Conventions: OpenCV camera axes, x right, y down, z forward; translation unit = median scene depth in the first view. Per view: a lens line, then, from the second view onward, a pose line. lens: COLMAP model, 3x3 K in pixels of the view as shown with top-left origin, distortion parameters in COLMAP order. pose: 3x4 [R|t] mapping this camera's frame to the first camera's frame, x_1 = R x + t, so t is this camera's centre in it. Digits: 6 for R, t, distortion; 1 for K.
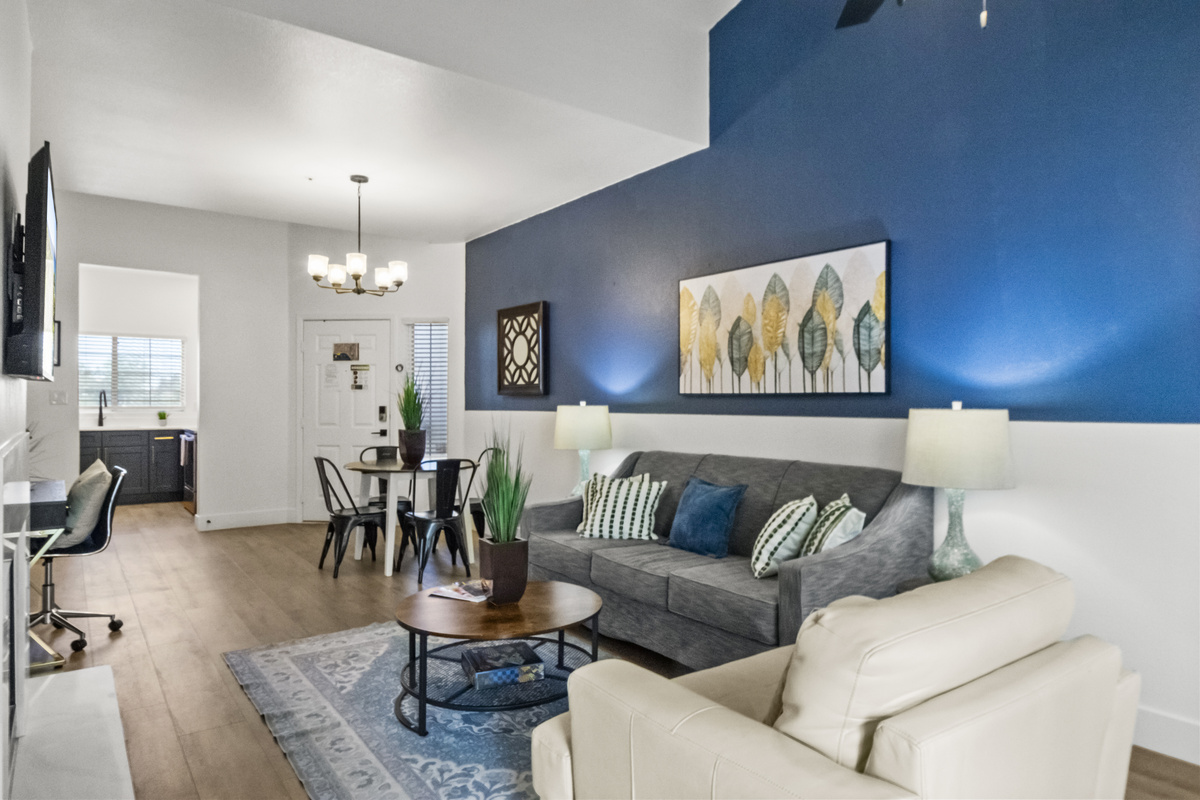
lens RADIAL K [[728.0, 0, 609.8], [0, 728.0, 393.2], [0, 0, 1]] dist [0.005132, -0.001937]
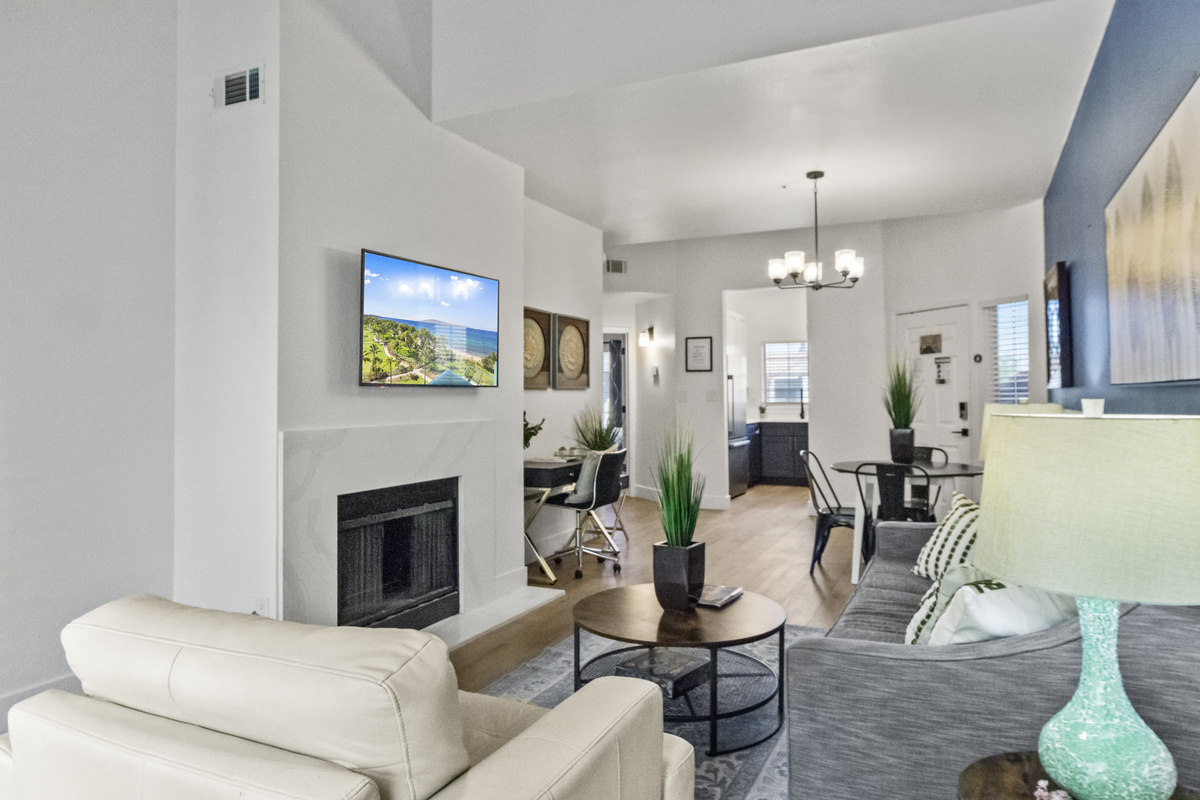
lens RADIAL K [[728.0, 0, 587.0], [0, 728.0, 377.1], [0, 0, 1]] dist [0.005132, -0.001937]
pose [[0.484424, -0.029902, -0.874322, 0.493774], [0.016048, 0.999551, -0.025293, 0.003722], [0.874686, -0.001779, 0.484686, 0.331139]]
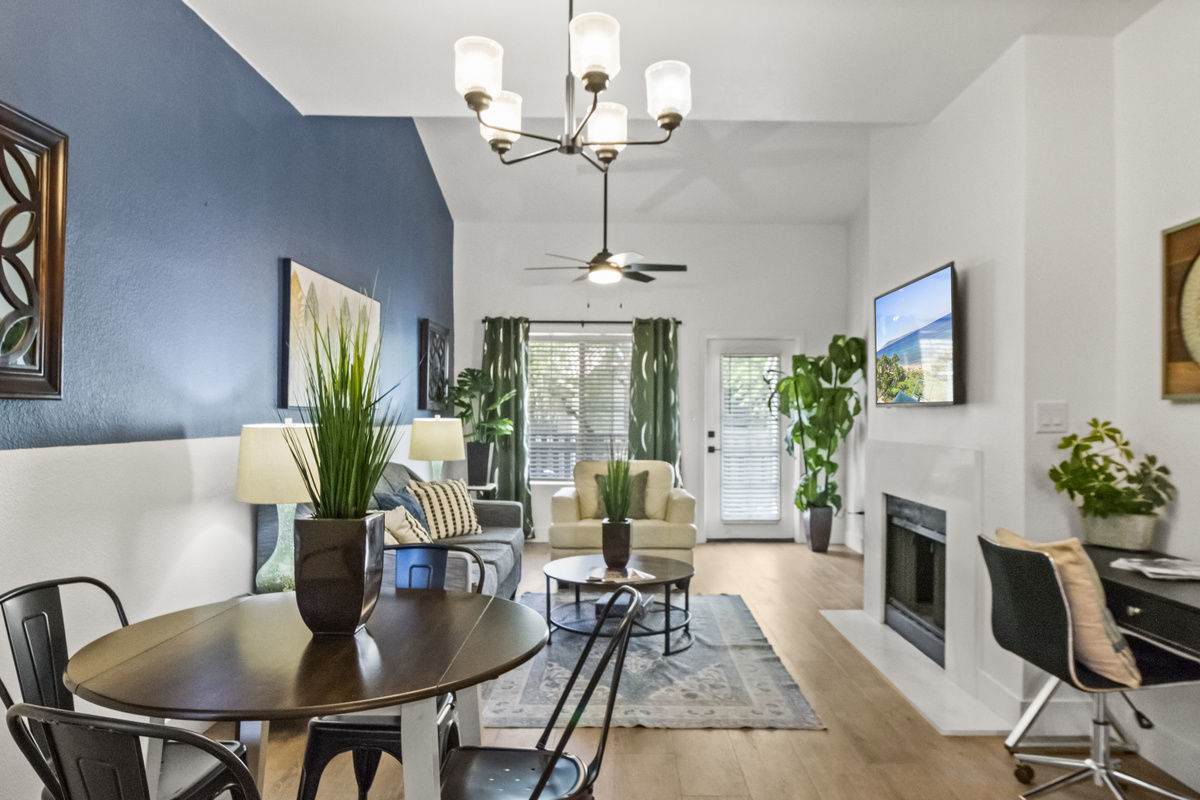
lens RADIAL K [[803.8, 0, 625.5], [0, 803.8, 420.0], [0, 0, 1]] dist [0.003855, -0.000105]
pose [[-0.803865, -0.012639, 0.594677, -0.812673], [-0.016868, 0.999857, -0.001551, 0.012311], [-0.594572, -0.011278, -0.803963, 1.713340]]
